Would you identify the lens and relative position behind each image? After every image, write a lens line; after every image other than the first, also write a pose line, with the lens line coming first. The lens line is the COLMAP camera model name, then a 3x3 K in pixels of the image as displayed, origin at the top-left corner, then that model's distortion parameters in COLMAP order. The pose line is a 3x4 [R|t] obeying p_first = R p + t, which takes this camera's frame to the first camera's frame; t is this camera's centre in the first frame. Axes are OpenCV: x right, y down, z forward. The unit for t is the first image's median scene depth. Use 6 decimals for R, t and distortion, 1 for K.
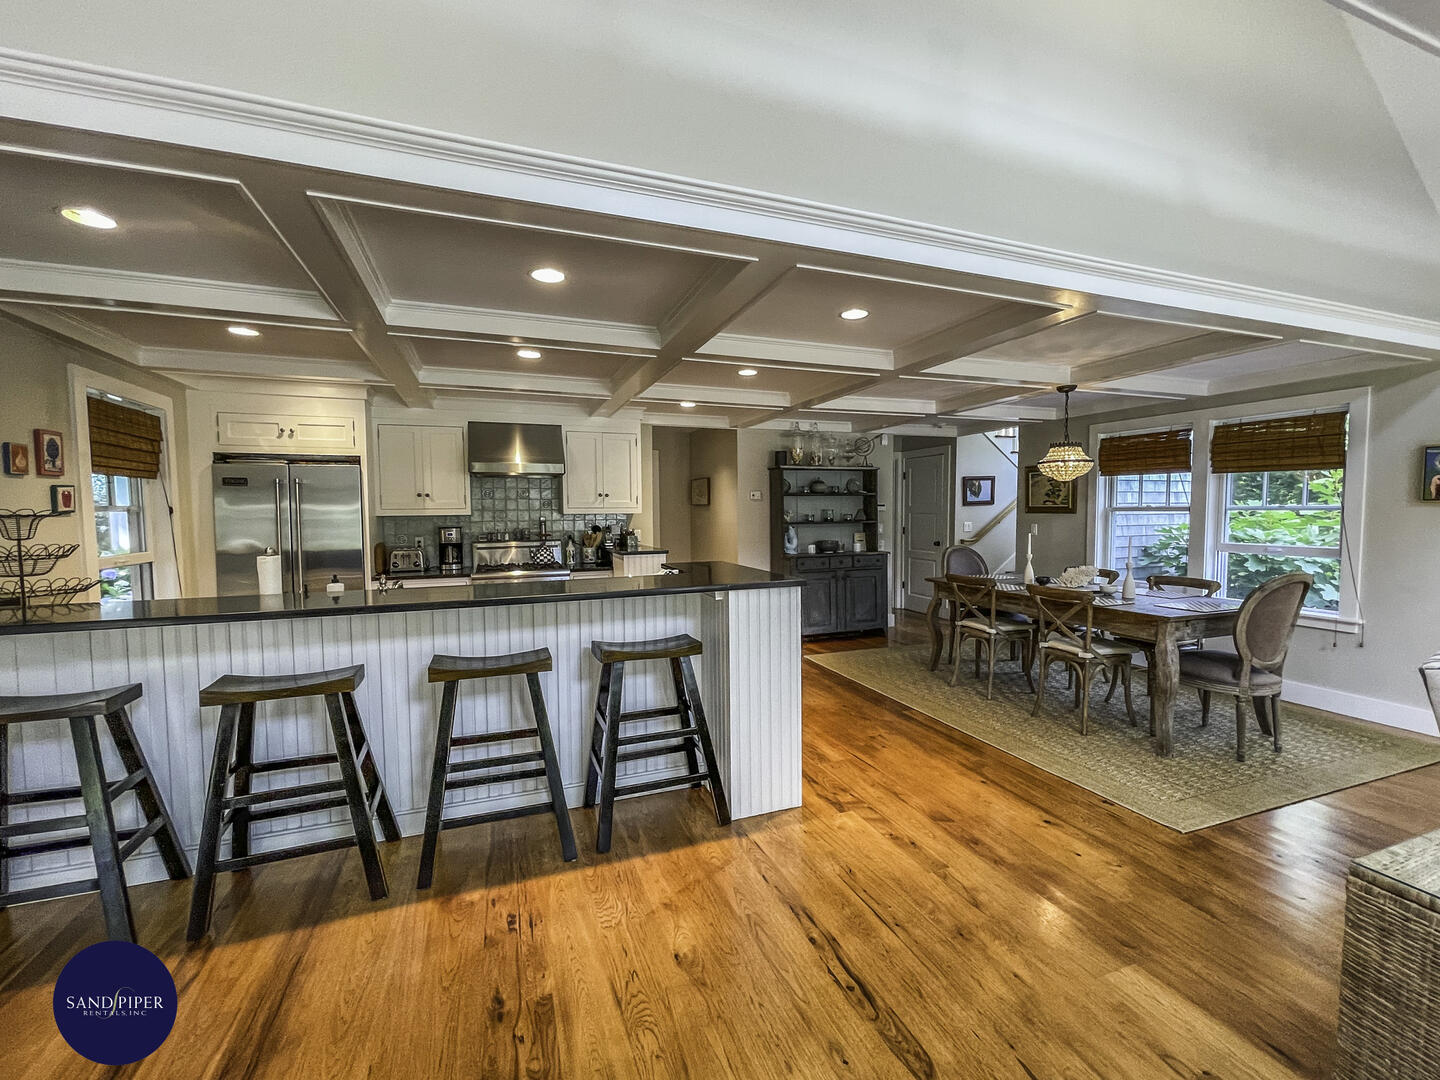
lens RADIAL K [[603.3, 0, 720.0], [0, 603.3, 540.0], [0, 0, 1]] dist [-0.002948, 0.000667]
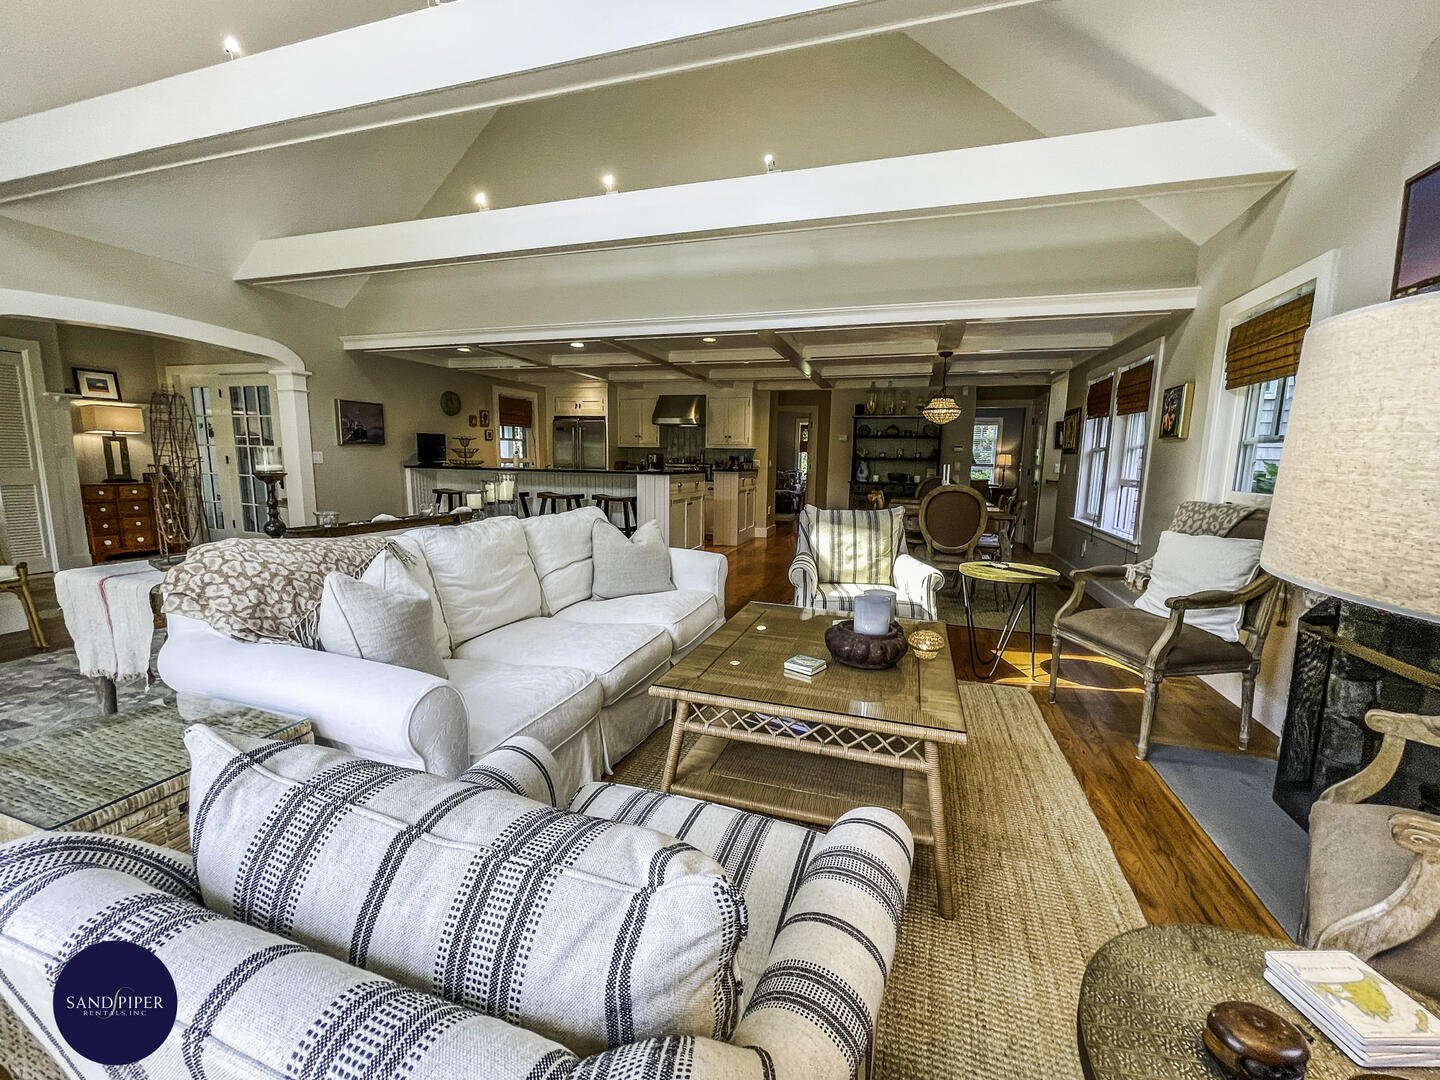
lens RADIAL K [[603.3, 0, 720.0], [0, 603.3, 540.0], [0, 0, 1]] dist [-0.002948, 0.000667]
pose [[0.777758, 0.105888, -0.619581, 1.047315], [-0.056930, 0.993524, 0.098333, 0.055283], [0.625981, -0.041207, 0.778749, -0.366205]]
